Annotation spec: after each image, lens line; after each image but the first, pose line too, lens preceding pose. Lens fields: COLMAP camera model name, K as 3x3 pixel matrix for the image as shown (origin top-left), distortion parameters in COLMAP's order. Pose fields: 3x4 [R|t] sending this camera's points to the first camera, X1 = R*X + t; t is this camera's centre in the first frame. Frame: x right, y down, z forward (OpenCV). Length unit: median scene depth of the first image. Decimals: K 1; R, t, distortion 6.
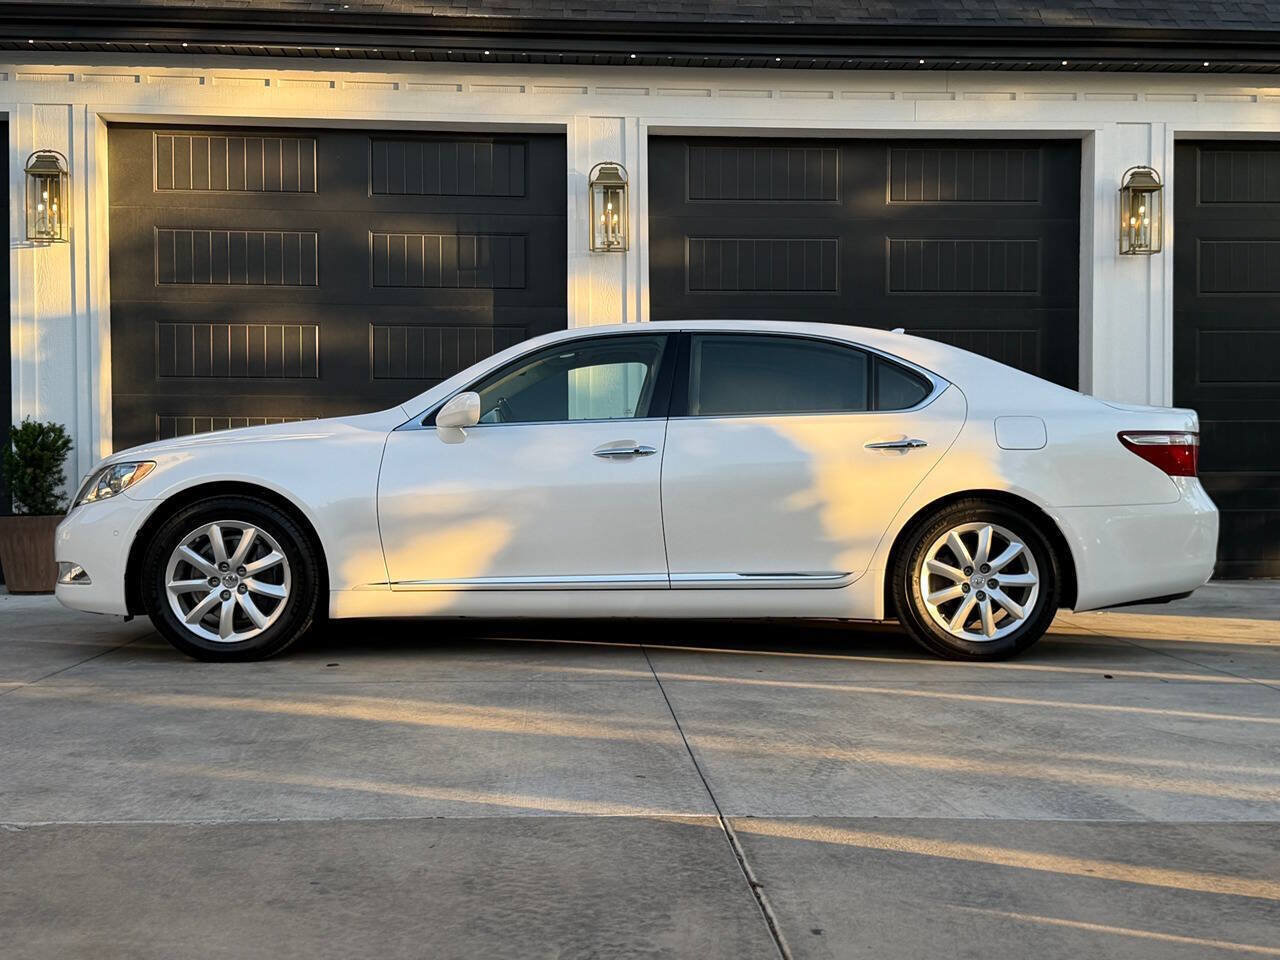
lens RADIAL K [[1564.4, 0, 652.3], [0, 1564.4, 476.4], [0, 0, 1]] dist [0.213016, -0.506017]
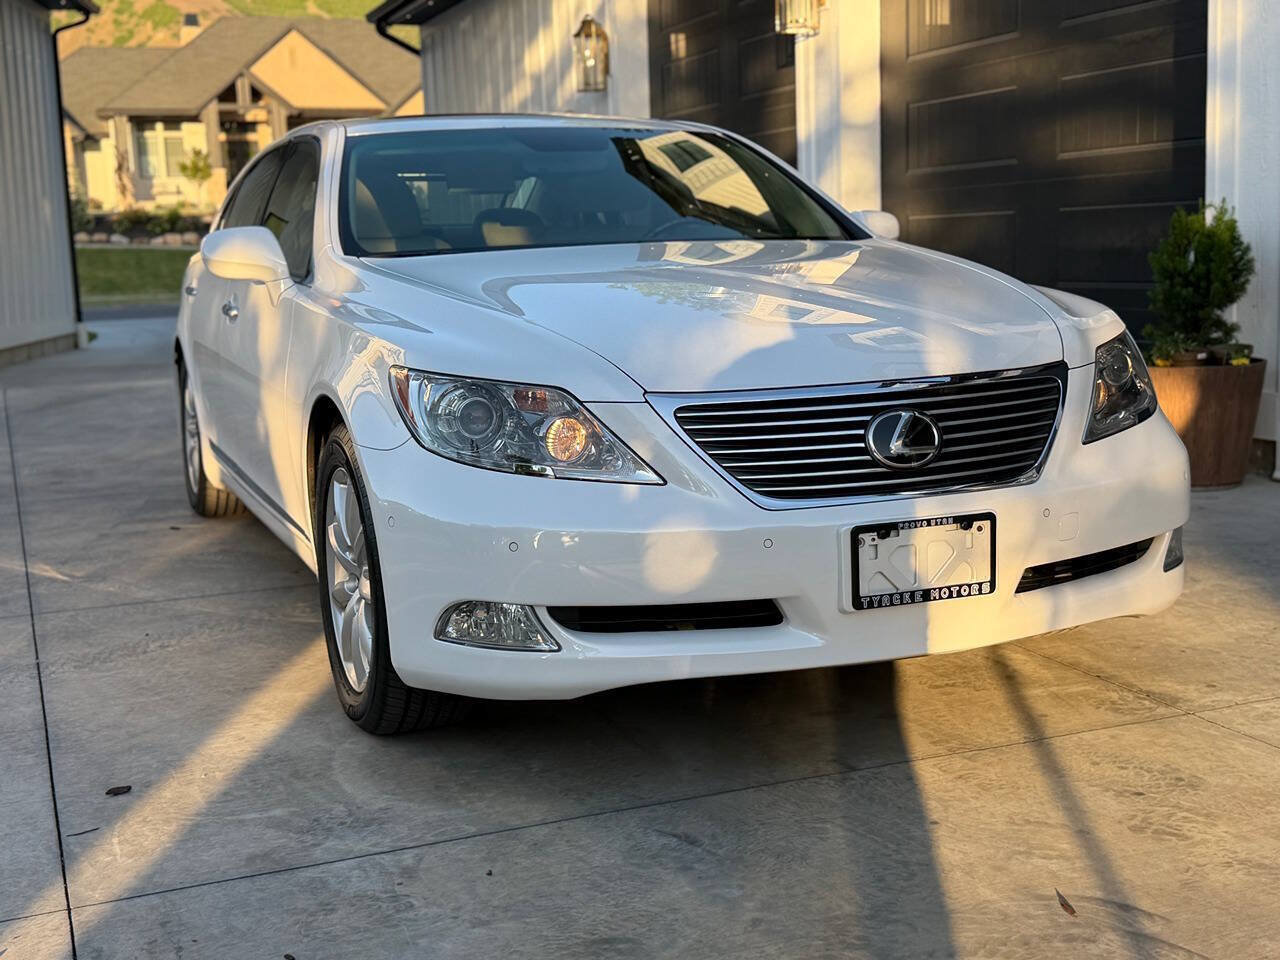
lens RADIAL K [[1566.8, 0, 659.2], [0, 1566.8, 479.4], [0, 0, 1]] dist [0.212096, -0.495574]
pose [[0.318334, 0.132319, -0.938699, 0.765599], [0.022186, 0.988900, 0.146919, -0.041525], [0.947719, -0.067595, 0.311865, 0.956574]]
